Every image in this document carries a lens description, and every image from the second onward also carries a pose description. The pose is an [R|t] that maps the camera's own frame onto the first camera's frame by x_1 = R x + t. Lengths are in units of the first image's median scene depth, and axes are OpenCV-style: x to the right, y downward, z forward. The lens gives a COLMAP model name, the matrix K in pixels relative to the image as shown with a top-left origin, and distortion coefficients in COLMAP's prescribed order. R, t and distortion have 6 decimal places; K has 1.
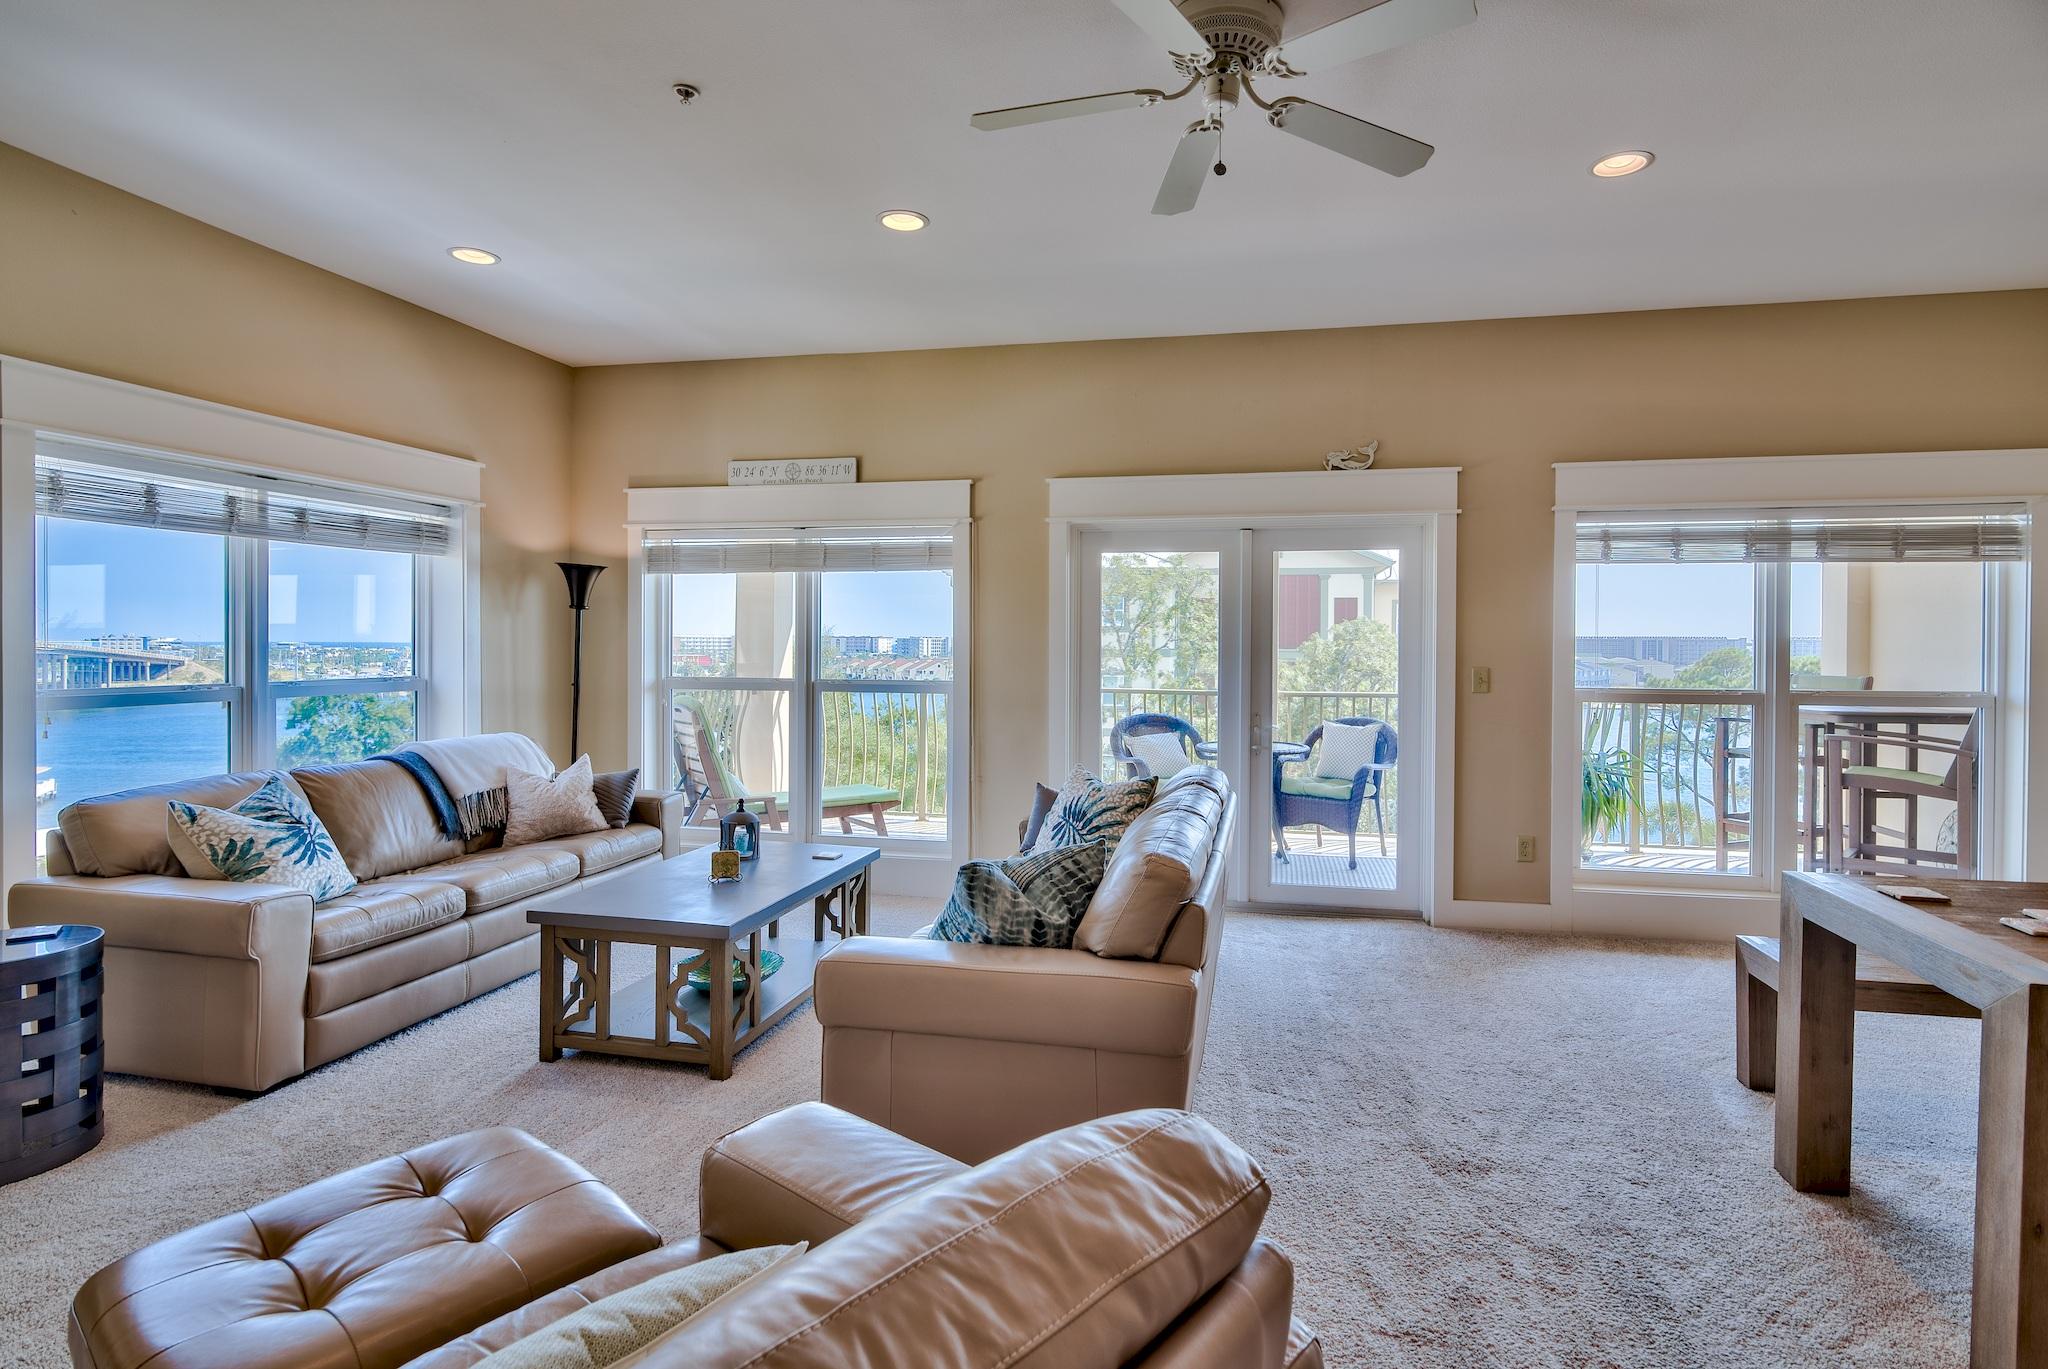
lens RADIAL K [[1005.8, 0, 1031.2], [0, 1005.8, 655.8], [0, 0, 1]] dist [-0.005006, 0.000229]
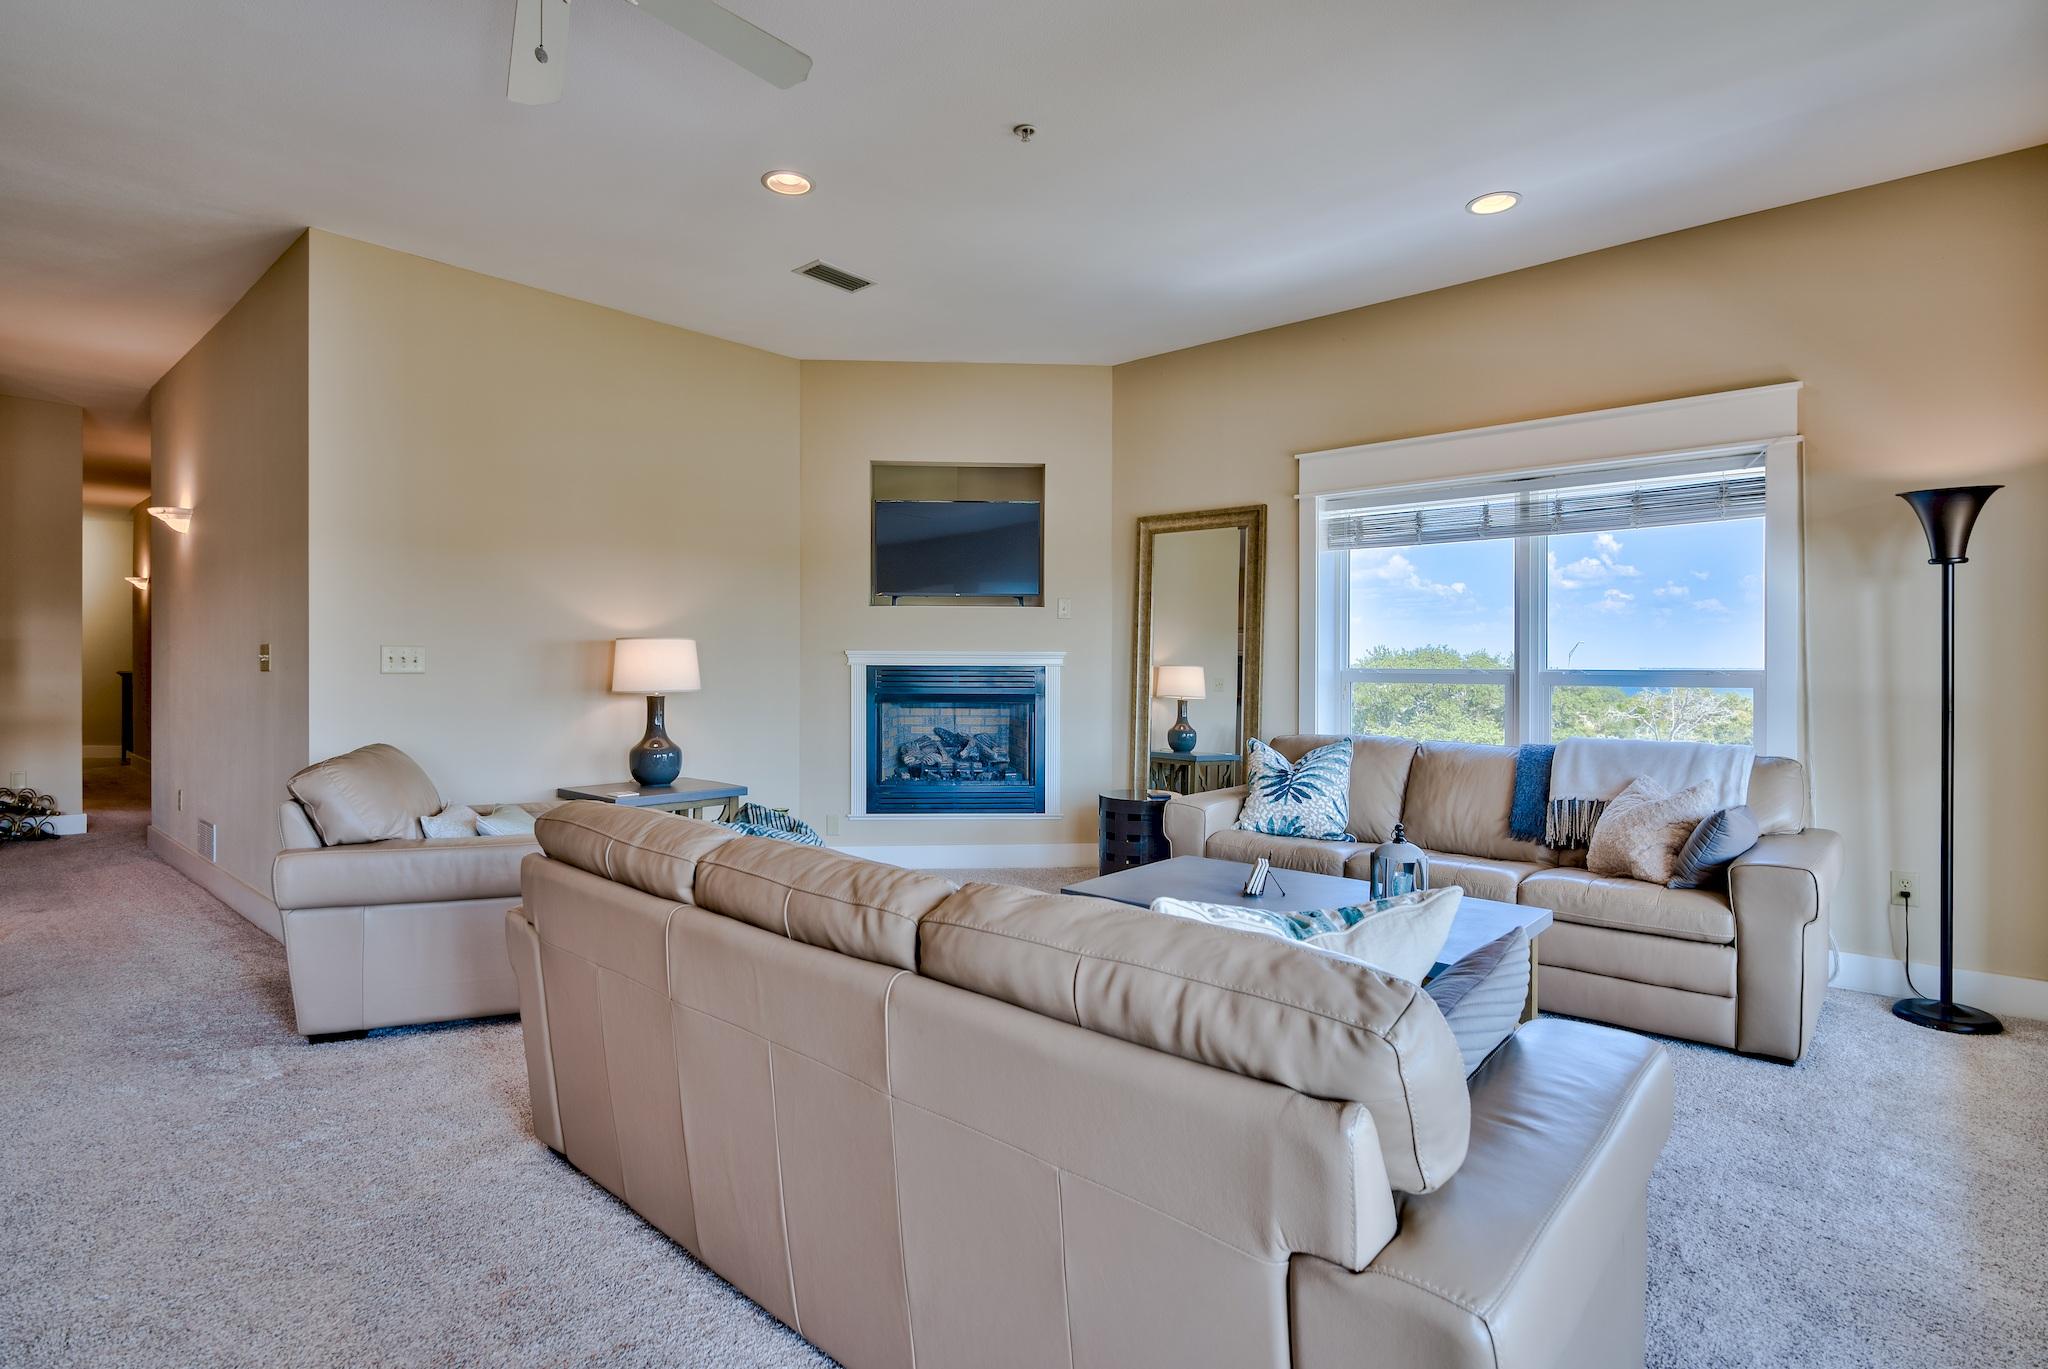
lens RADIAL K [[1005.8, 0, 945.6], [0, 1005.8, 666.9], [0, 0, 1]] dist [-0.005006, 0.000229]
pose [[-0.513753, -0.003032, -0.857933, 0.439751], [-0.017097, 0.999831, 0.006705, 0.024897], [0.857768, 0.018113, -0.513718, 0.931982]]
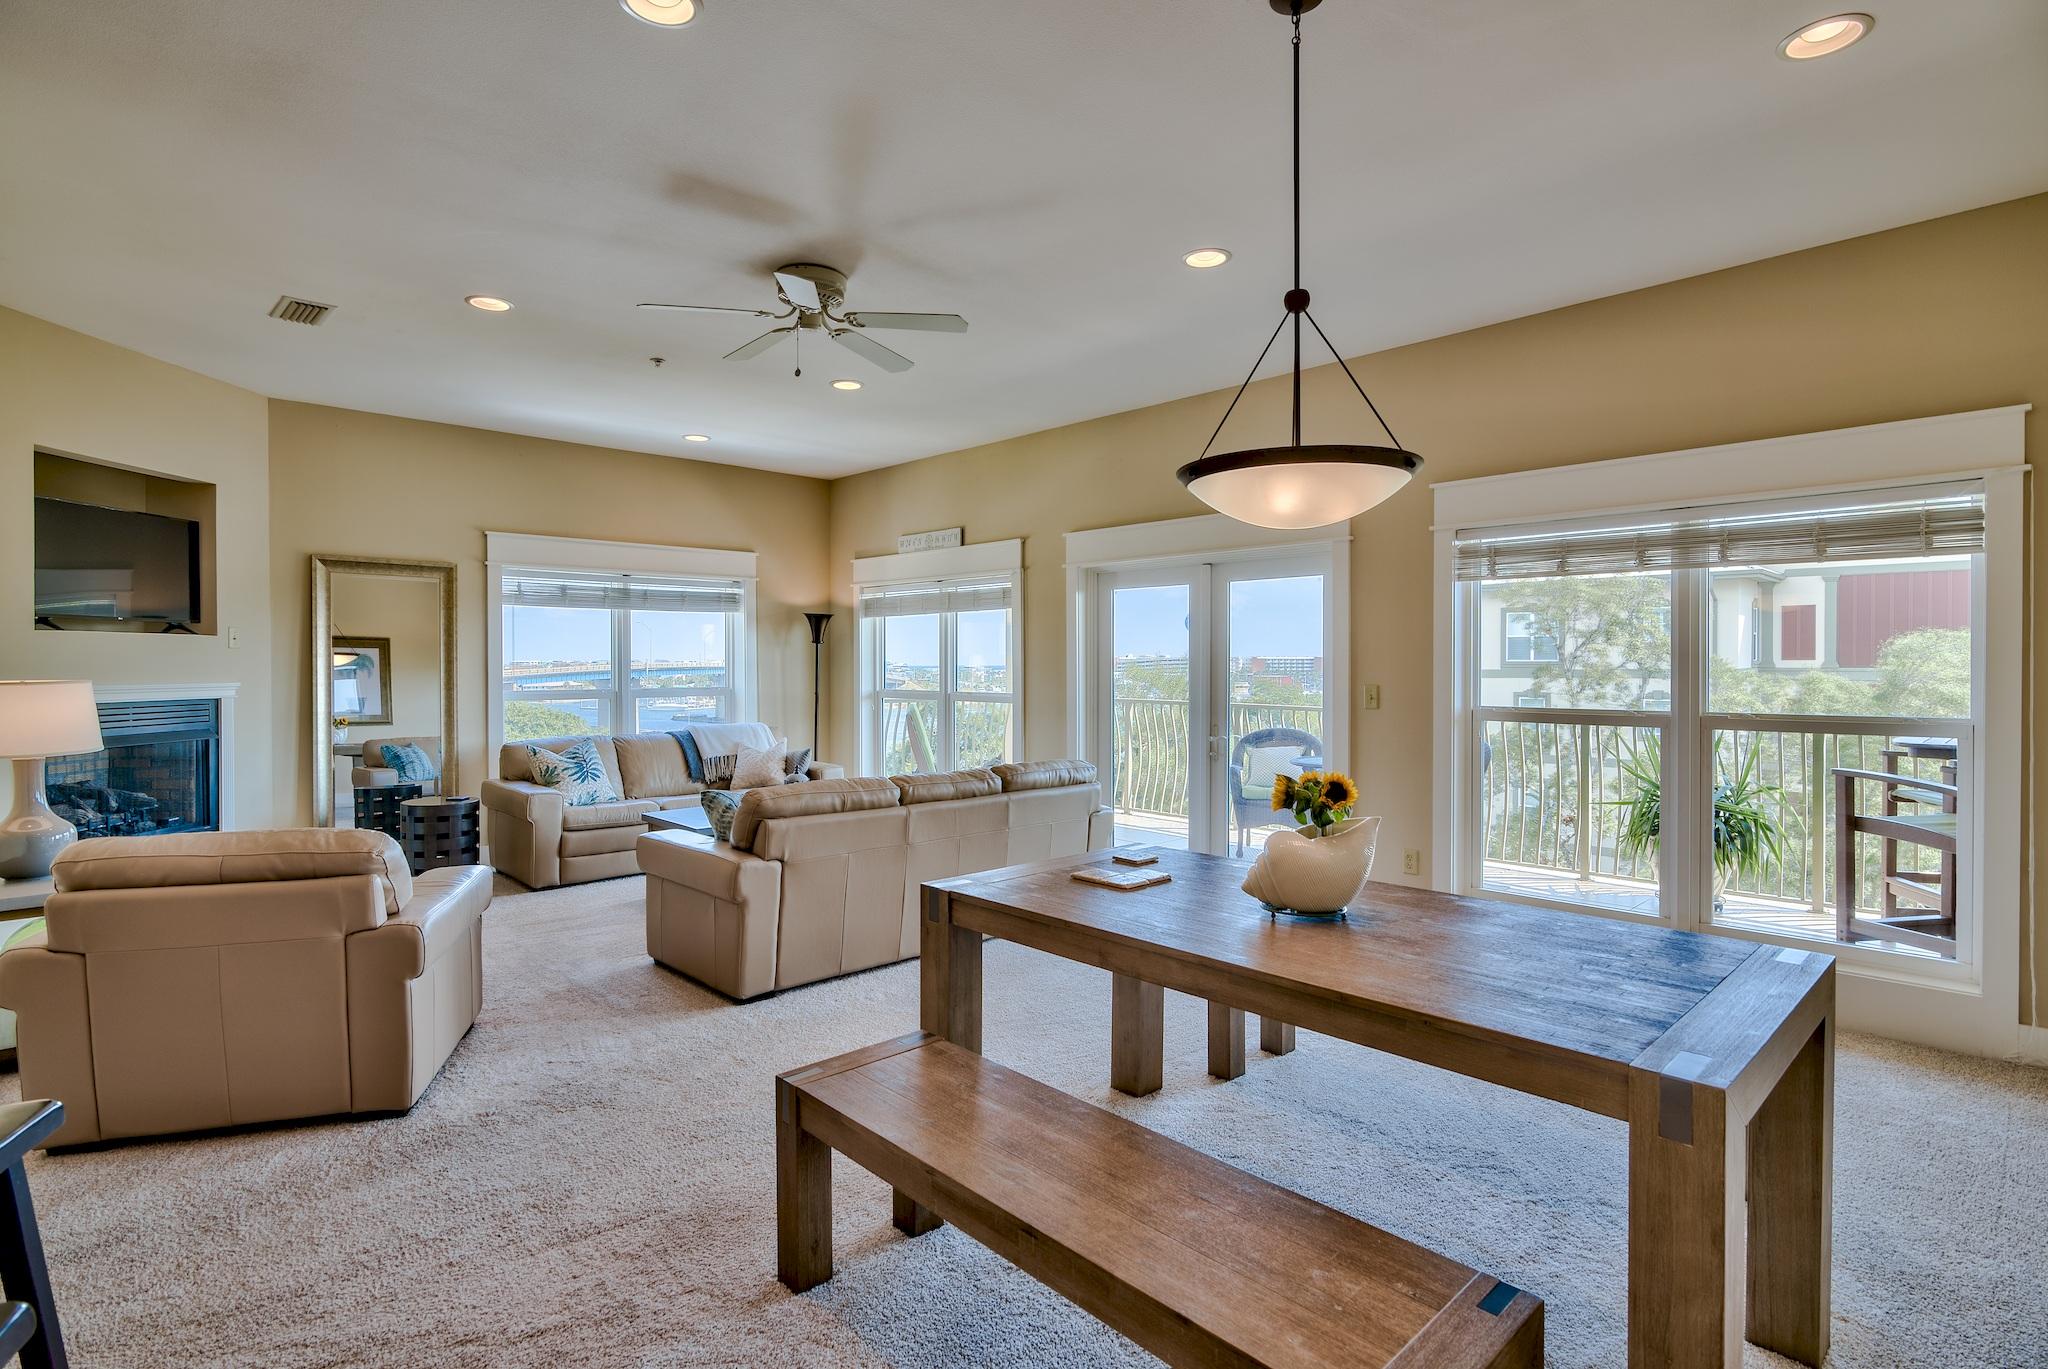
lens RADIAL K [[1005.8, 0, 1025.3], [0, 1005.8, 676.1], [0, 0, 1]] dist [-0.005006, 0.000229]
pose [[0.826700, 0.000233, -0.562644, 0.764115], [-0.001097, 0.999999, -0.001197, 0.004441], [0.562643, 0.001607, 0.826699, -0.079637]]
